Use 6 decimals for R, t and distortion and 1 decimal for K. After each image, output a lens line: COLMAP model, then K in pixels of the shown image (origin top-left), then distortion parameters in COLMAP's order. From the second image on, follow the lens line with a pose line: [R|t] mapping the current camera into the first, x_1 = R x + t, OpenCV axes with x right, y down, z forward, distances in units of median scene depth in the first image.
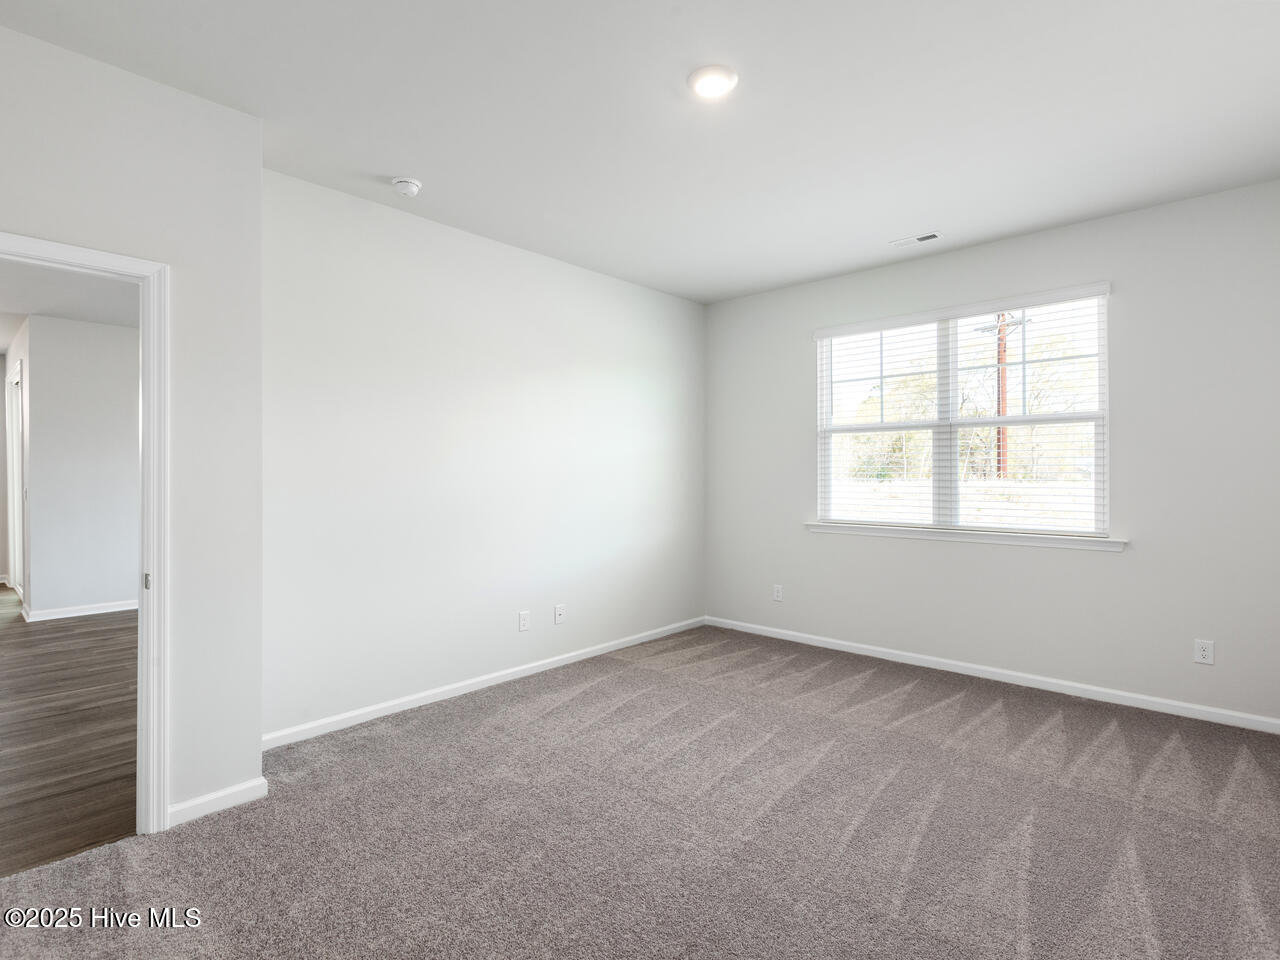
lens RADIAL K [[659.5, 0, 640.0], [0, 659.5, 480.0], [0, 0, 1]] dist [0.025654, 0.000074]
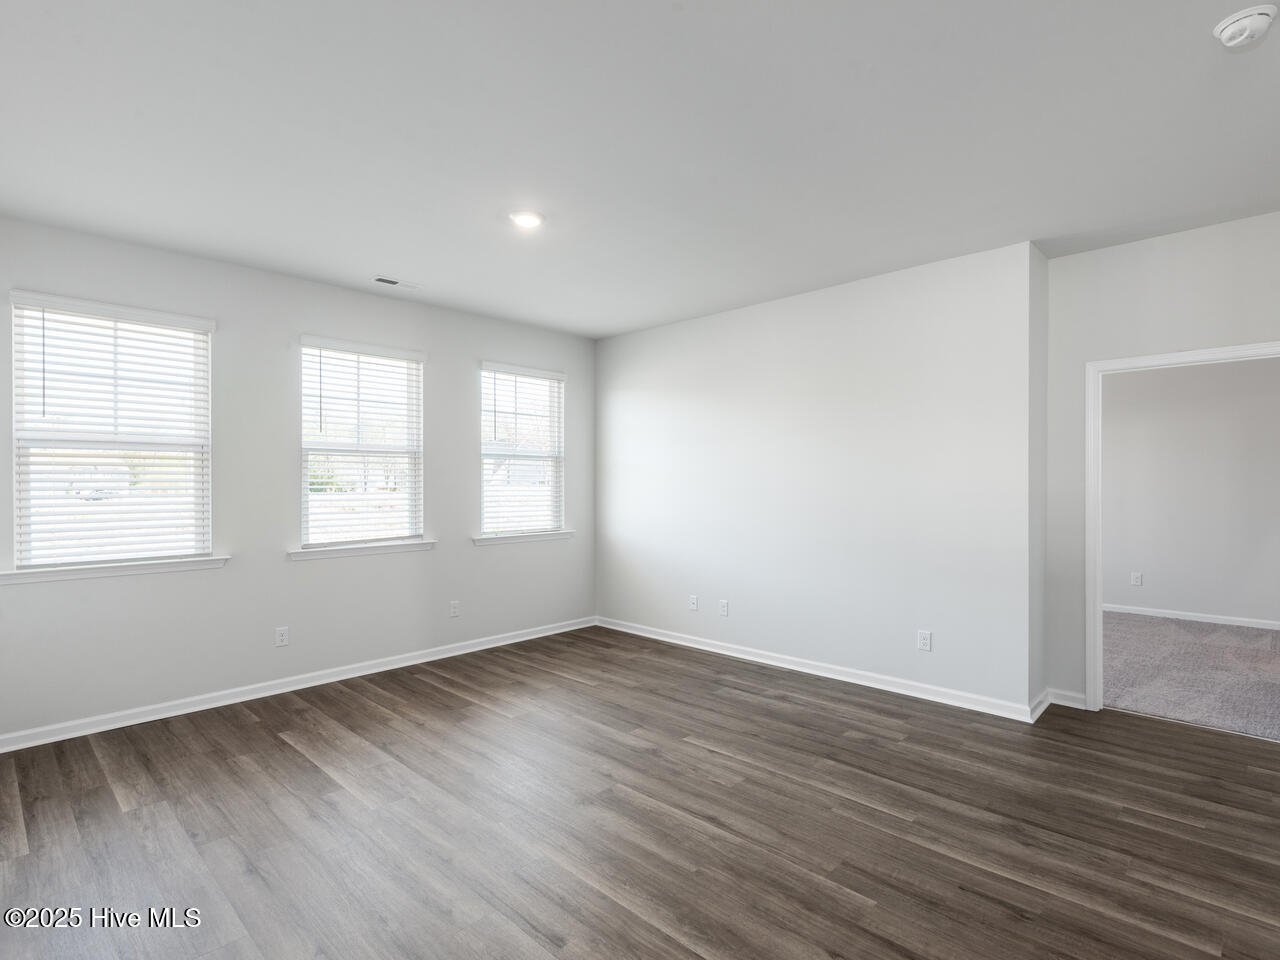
lens RADIAL K [[645.7, 0, 640.0], [0, 645.7, 480.0], [0, 0, 1]] dist [-0.001599, 0.000075]
pose [[0.010086, 0.013590, 0.999857, -0.629368], [0.027875, 0.999515, -0.013866, -0.005564], [-0.999561, 0.028011, 0.009703, 0.567315]]
